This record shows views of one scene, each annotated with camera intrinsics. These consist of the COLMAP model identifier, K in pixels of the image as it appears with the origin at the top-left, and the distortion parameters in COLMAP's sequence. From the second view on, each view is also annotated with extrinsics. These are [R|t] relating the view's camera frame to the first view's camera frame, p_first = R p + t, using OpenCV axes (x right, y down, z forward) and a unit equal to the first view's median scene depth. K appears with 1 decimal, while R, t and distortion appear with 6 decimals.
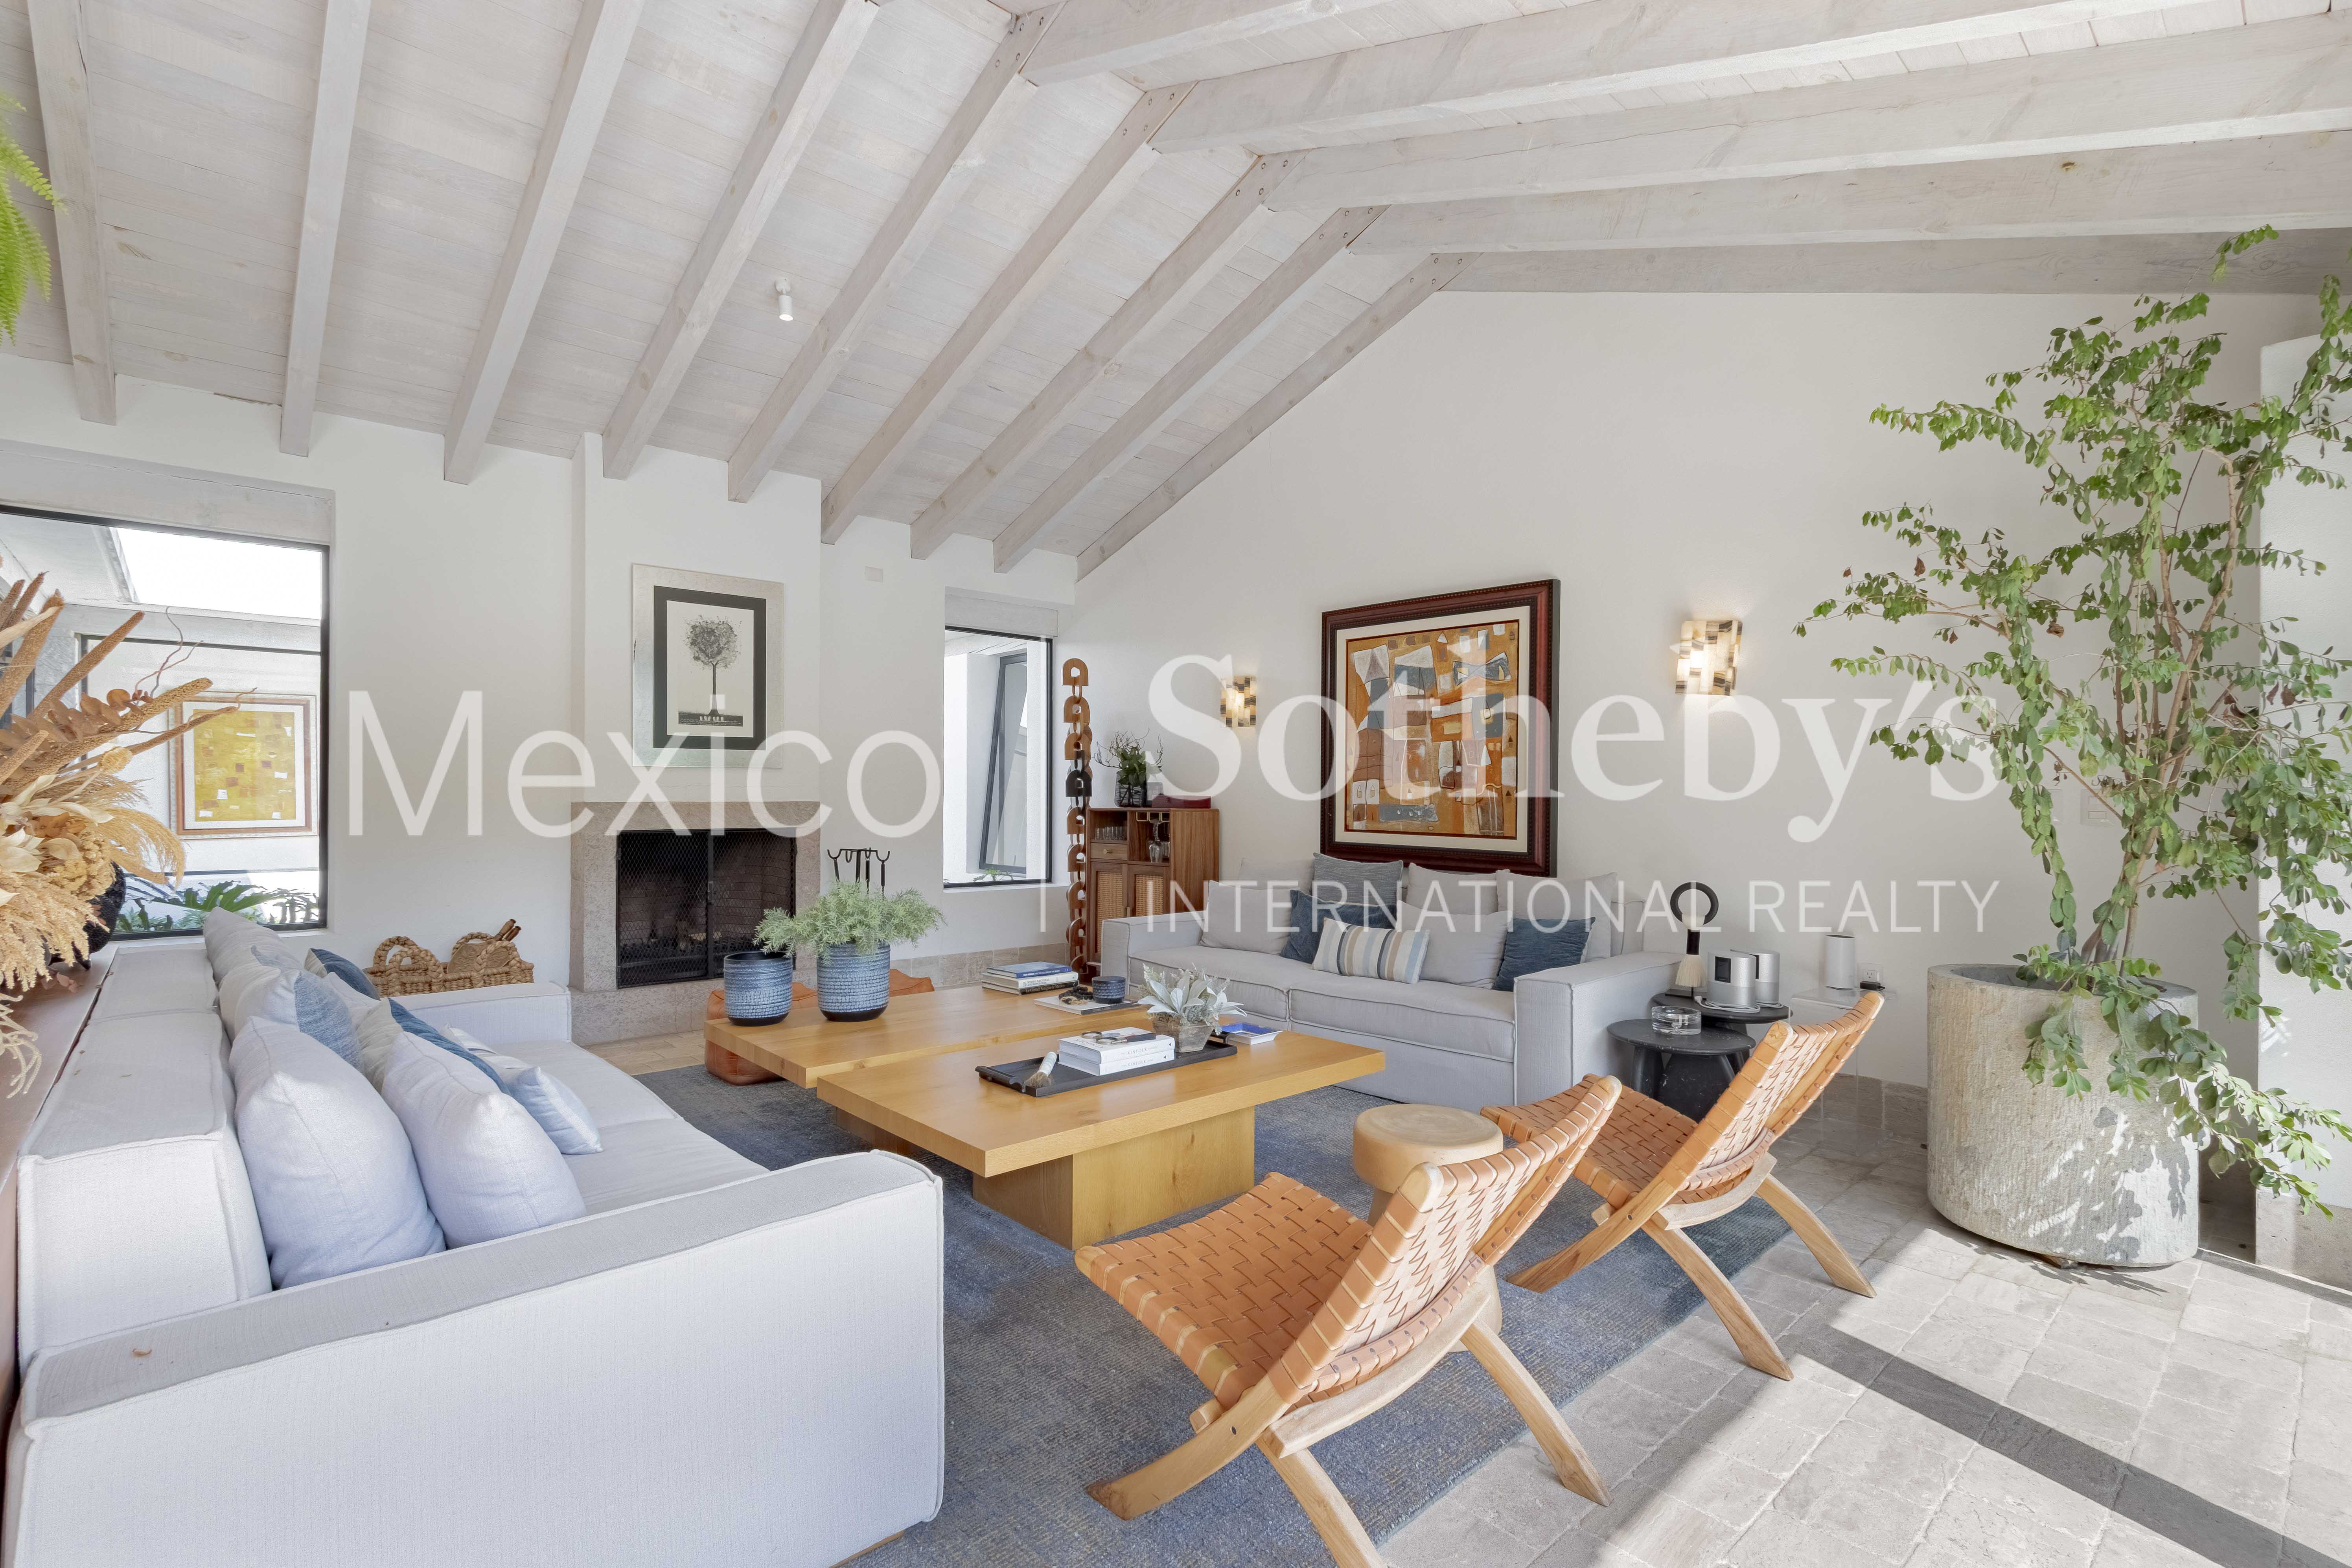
lens RADIAL K [[1098.3, 0, 1176.0], [0, 1098.3, 784.0], [0, 0, 1]] dist [0.000014, -0.000044]
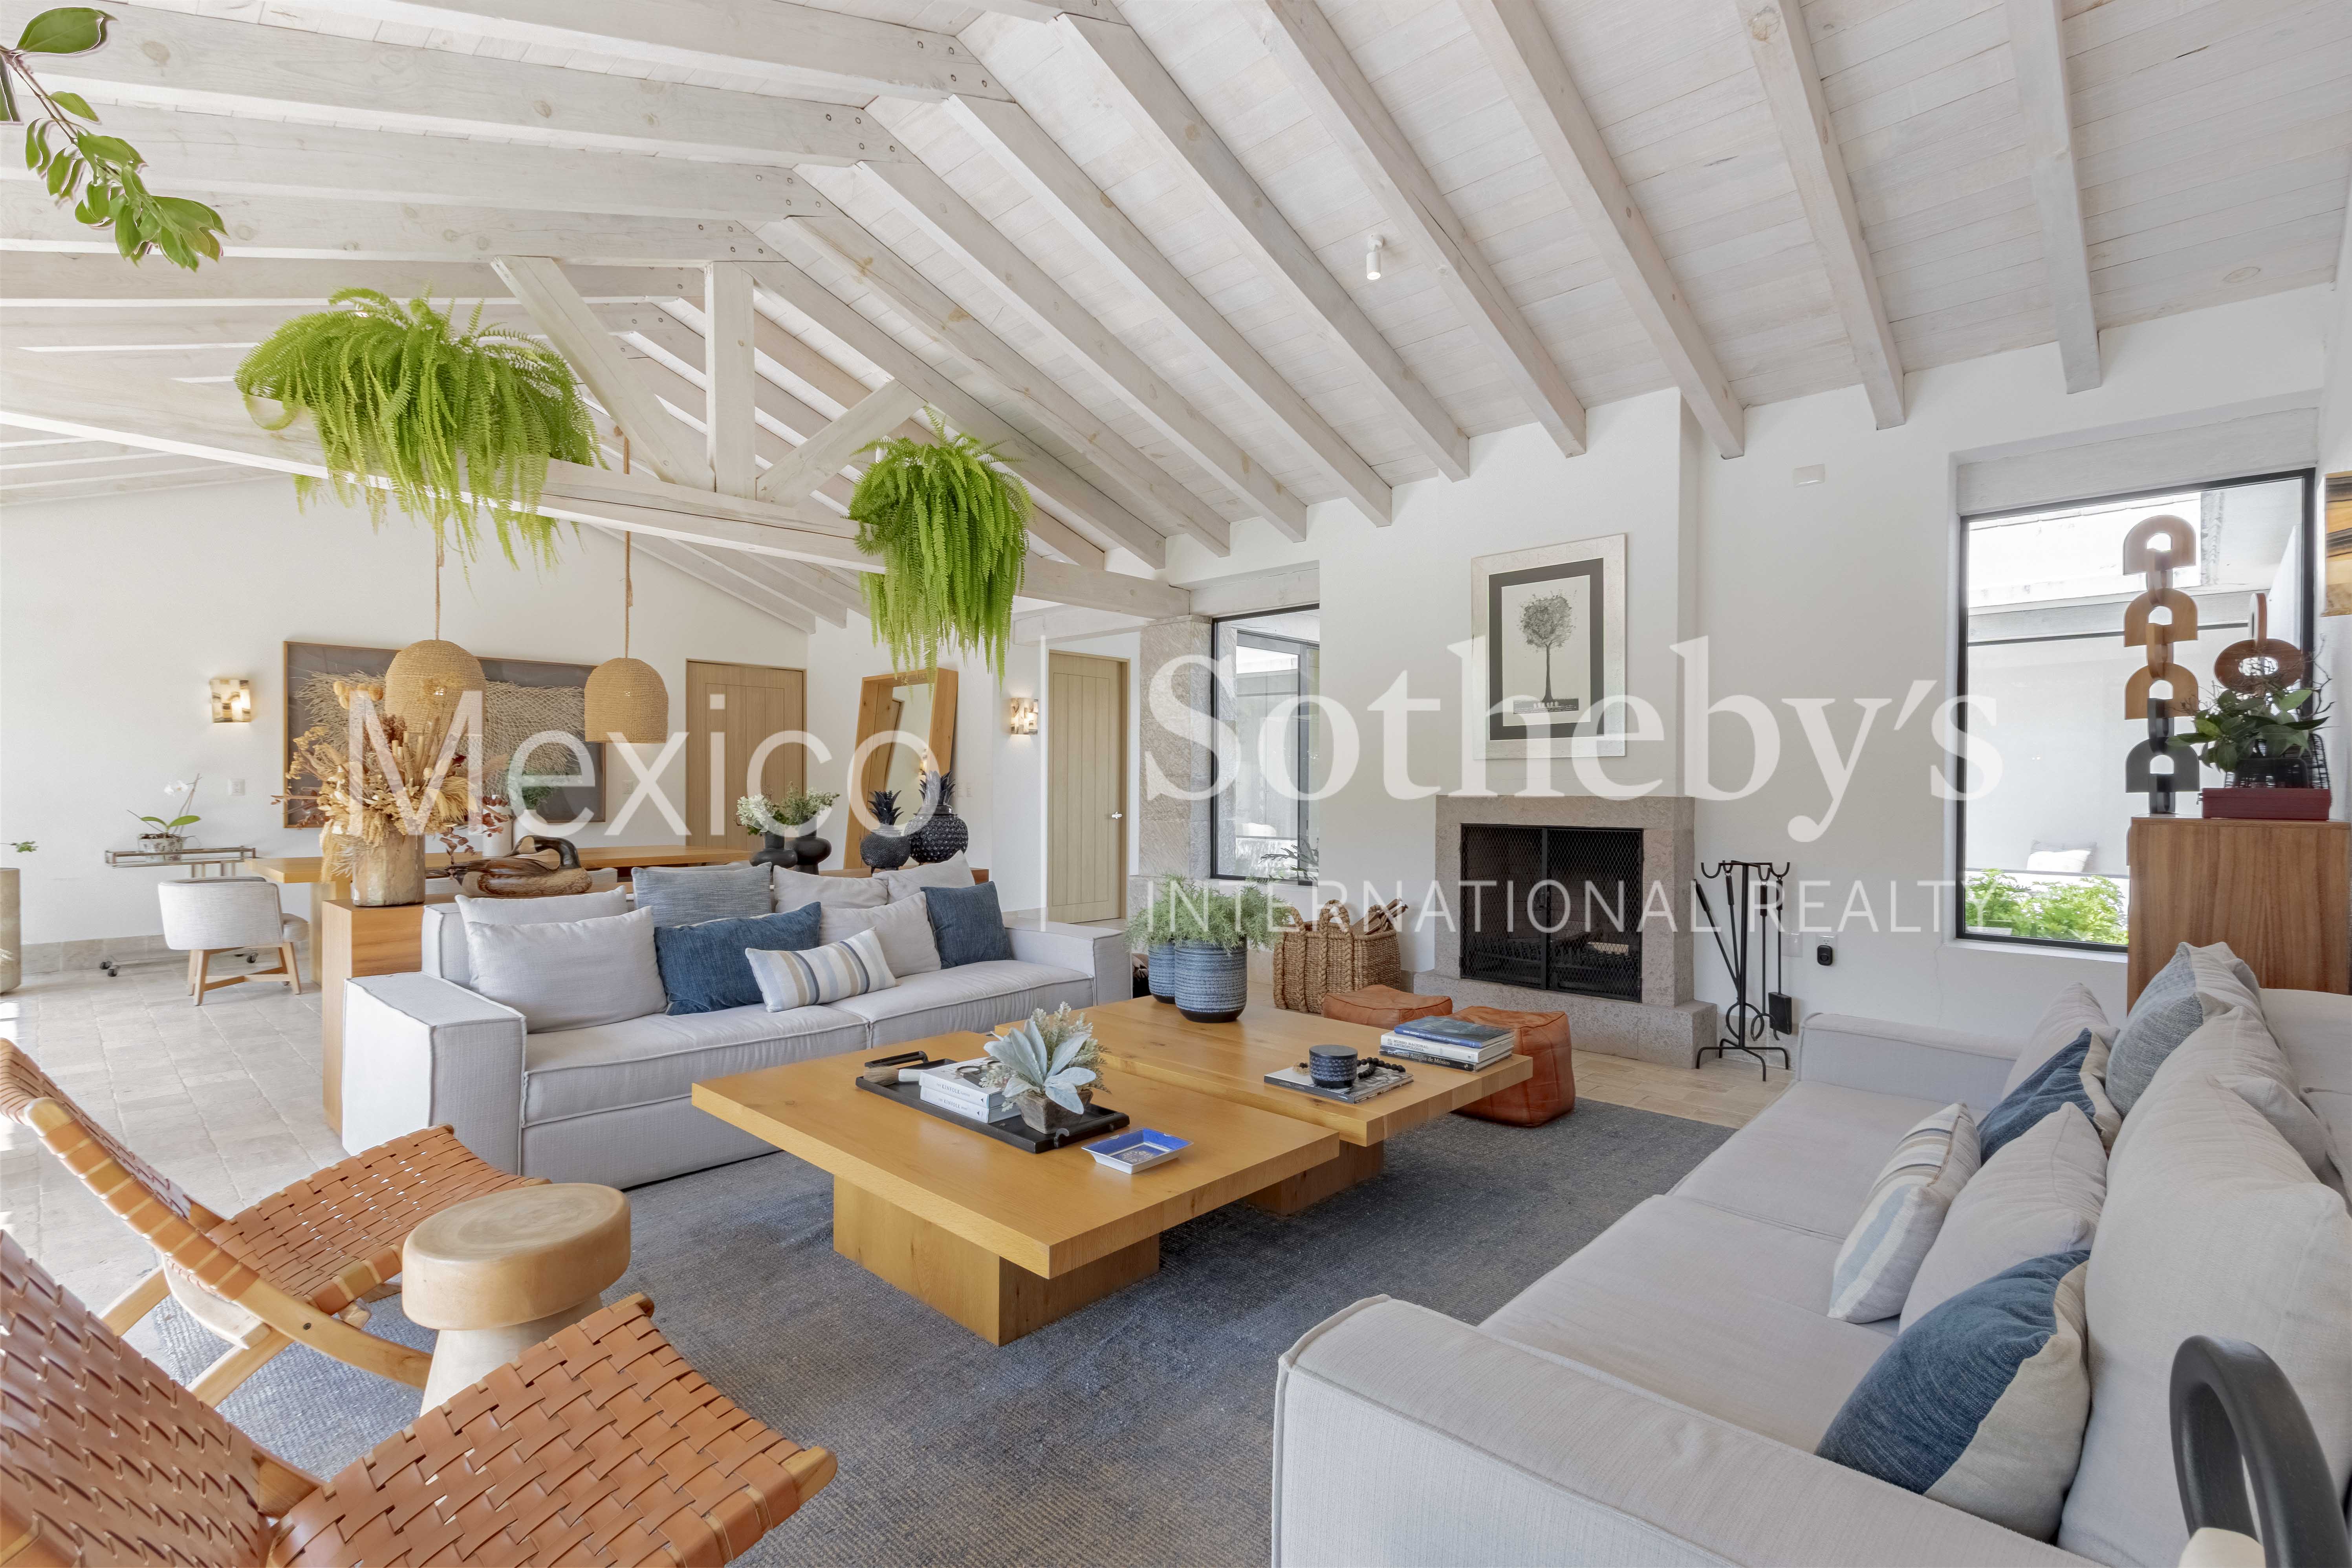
lens RADIAL K [[1070.9, 0, 1176.0], [0, 1070.9, 784.0], [0, 0, 1]] dist [0.043558, -0.000136]
pose [[0.062894, -0.008116, -0.997987, 0.455646], [-0.006802, 0.999940, -0.008560, 0.015811], [0.997997, 0.007327, 0.062835, 0.650620]]
